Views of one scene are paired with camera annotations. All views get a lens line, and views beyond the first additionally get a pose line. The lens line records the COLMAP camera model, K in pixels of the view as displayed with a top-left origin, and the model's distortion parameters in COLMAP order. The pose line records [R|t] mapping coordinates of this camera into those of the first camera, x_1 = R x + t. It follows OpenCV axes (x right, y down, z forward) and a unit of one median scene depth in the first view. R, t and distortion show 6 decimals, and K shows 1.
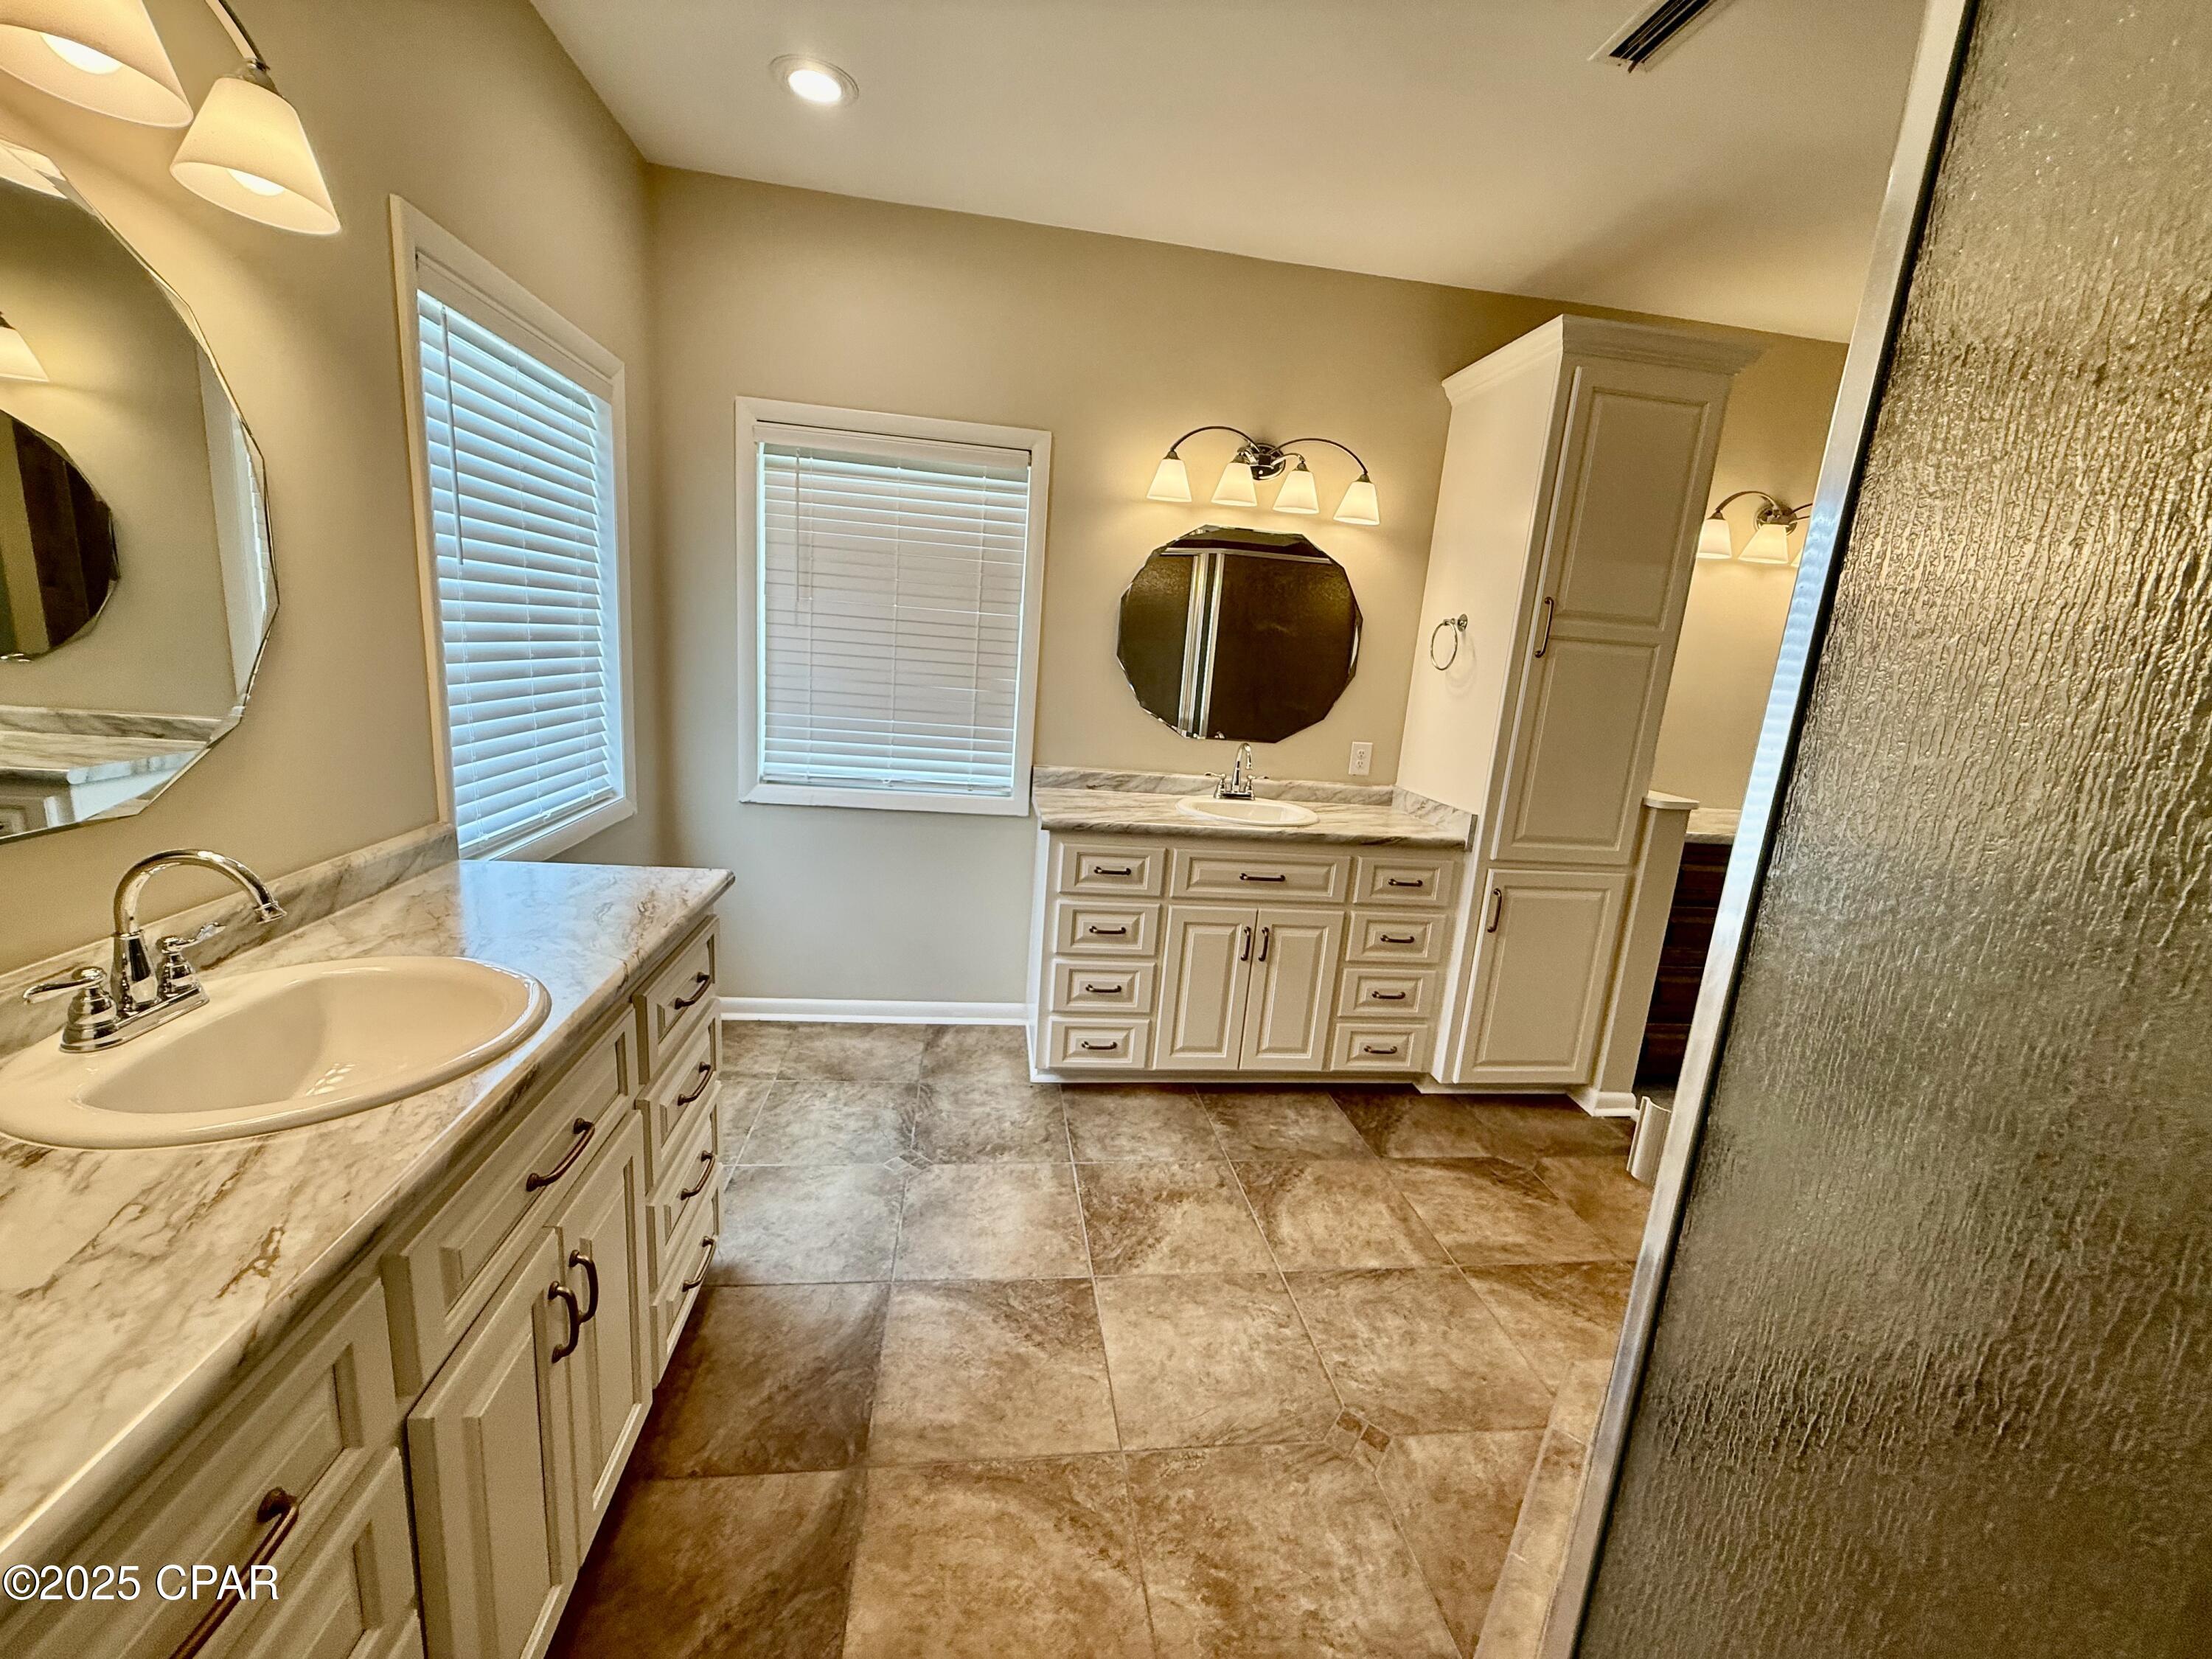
lens RADIAL K [[880.8, 0, 1103.3], [0, 880.8, 827.6], [0, 0, 1]] dist [0.000298, -0.000101]
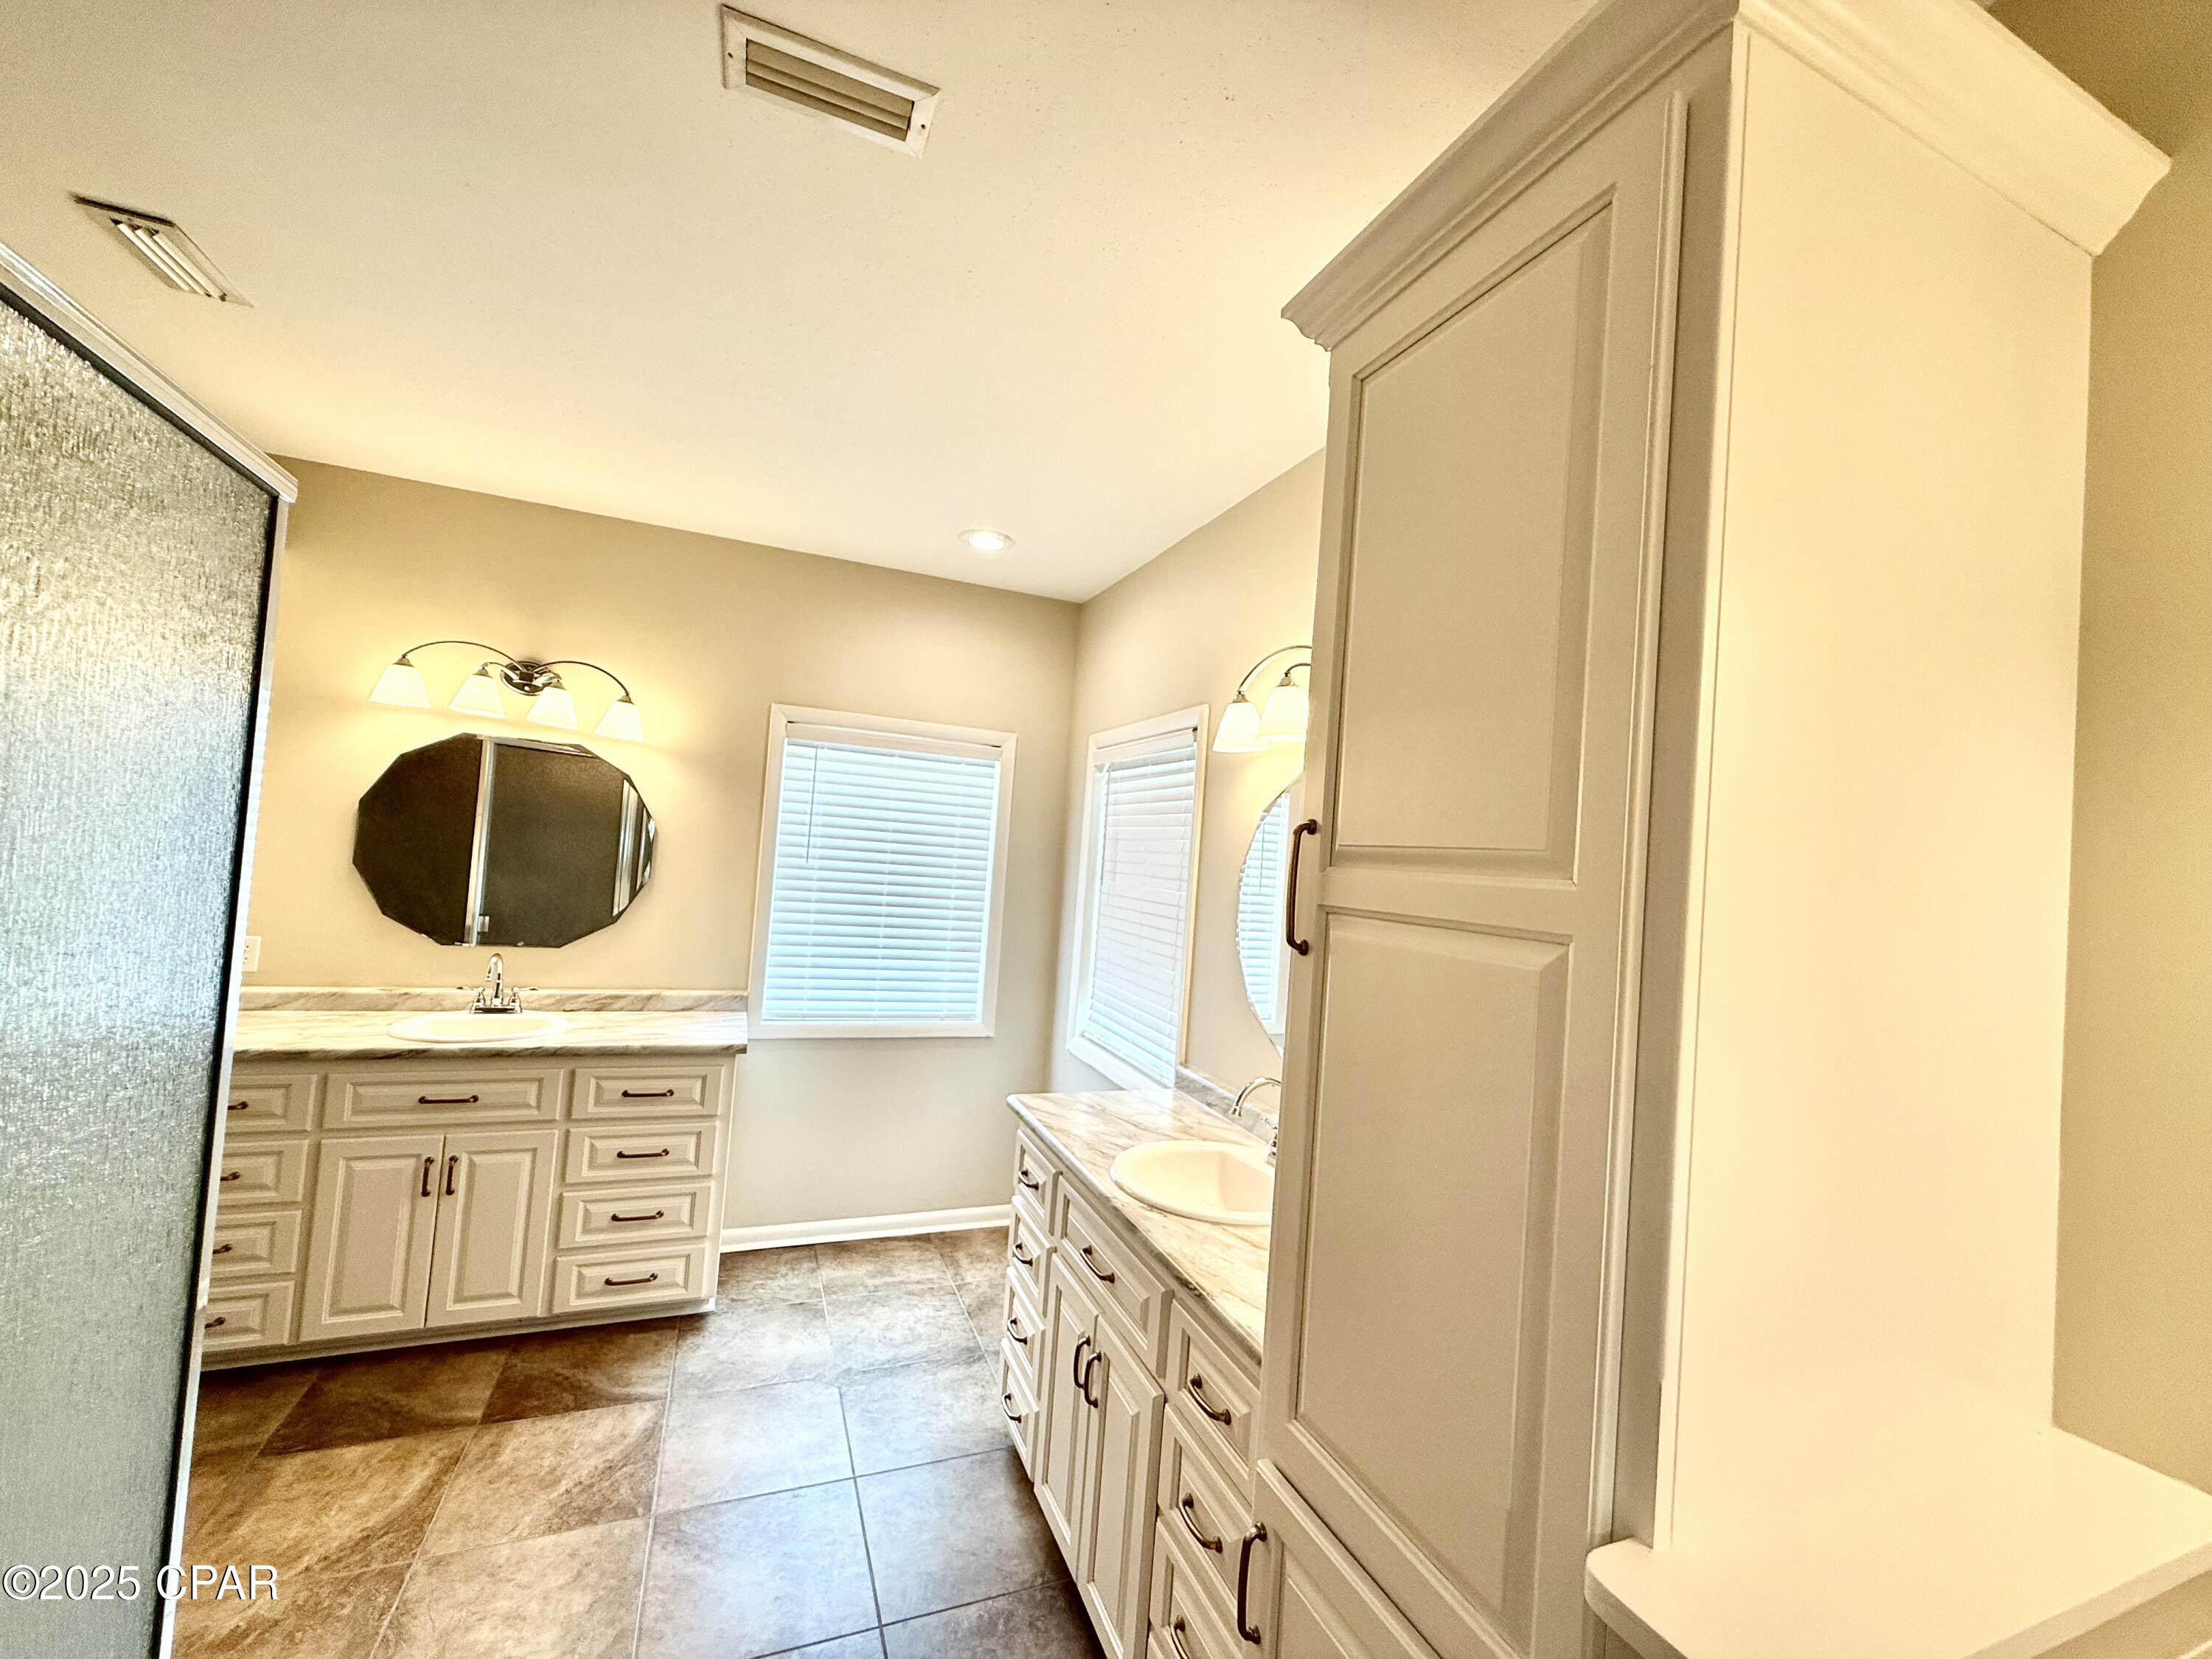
lens RADIAL K [[880.8, 0, 1103.3], [0, 880.8, 827.6], [0, 0, 1]] dist [0.000298, -0.000101]
pose [[0.257861, -0.089828, -0.961997, 1.227858], [-0.252815, 0.954705, -0.156914, -0.222457], [0.932519, 0.283669, 0.223471, 1.097972]]
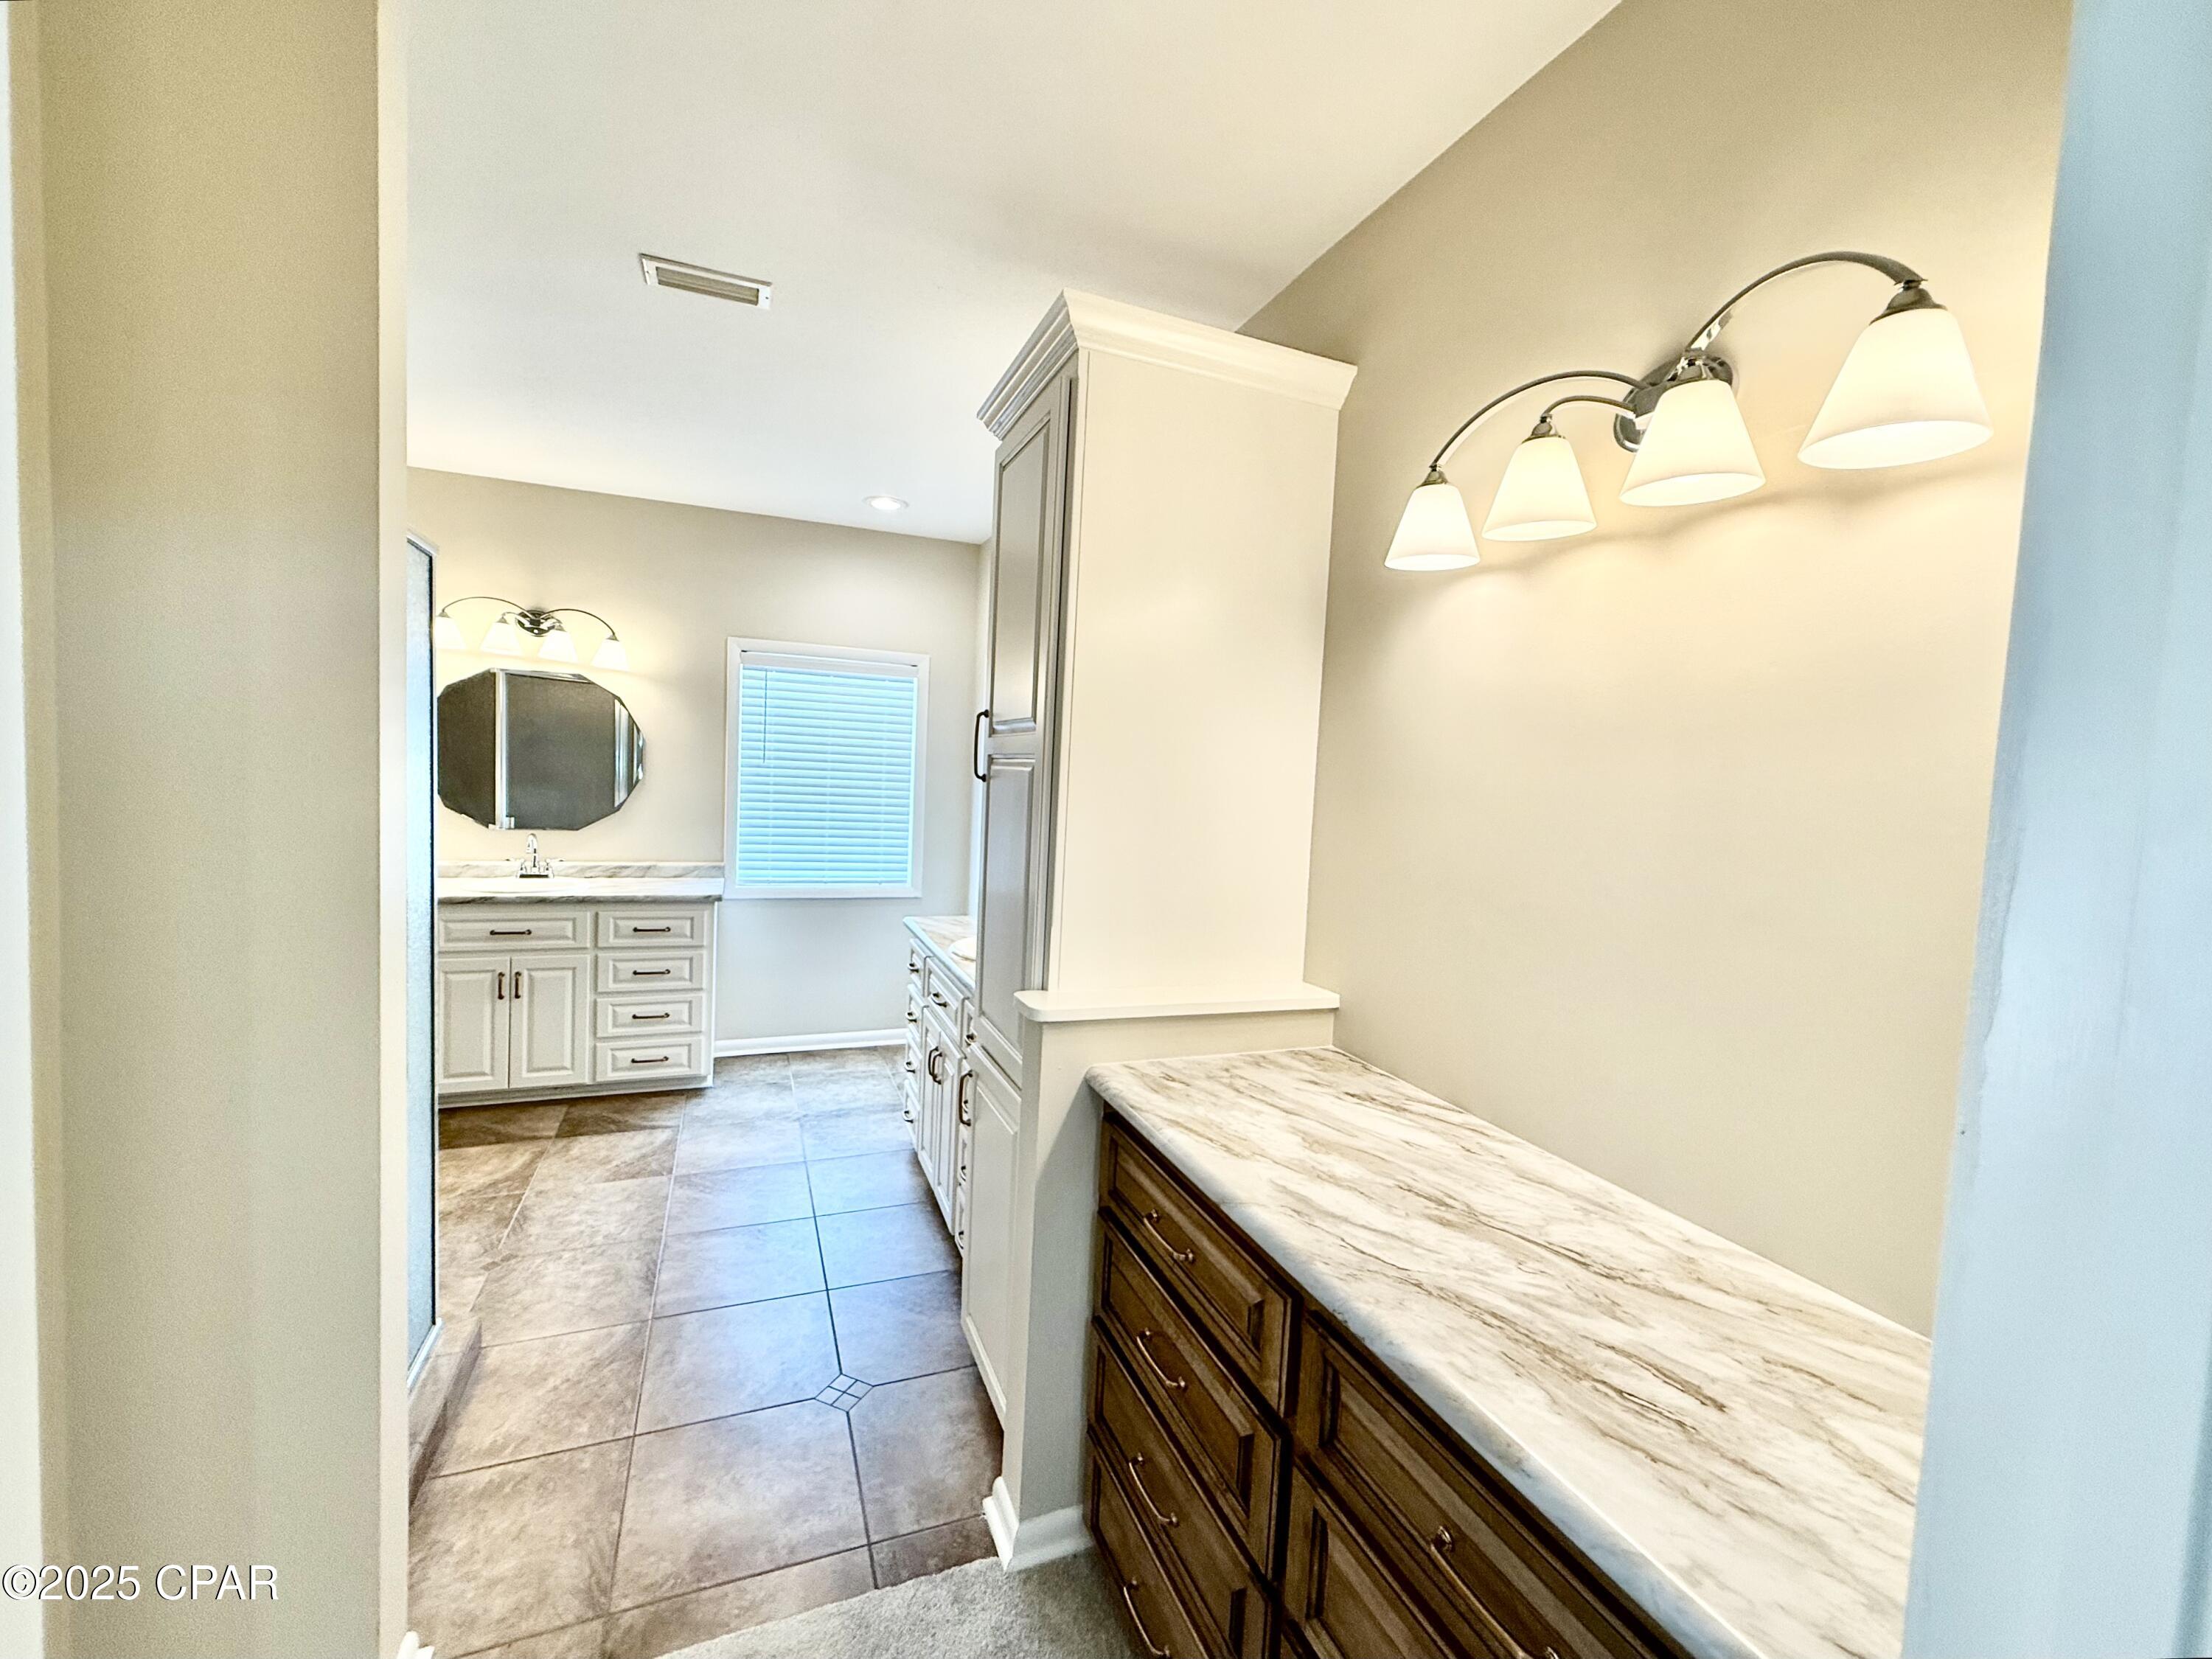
lens RADIAL K [[905.9, 0, 1106.0], [0, 905.9, 829.5], [0, 0, 1]] dist [-0.001282, 0.000044]
pose [[0.251100, -0.002302, -0.967958, 1.846381], [-0.228532, 0.971586, -0.061595, -0.172007], [0.940597, 0.236676, 0.243439, 1.262194]]
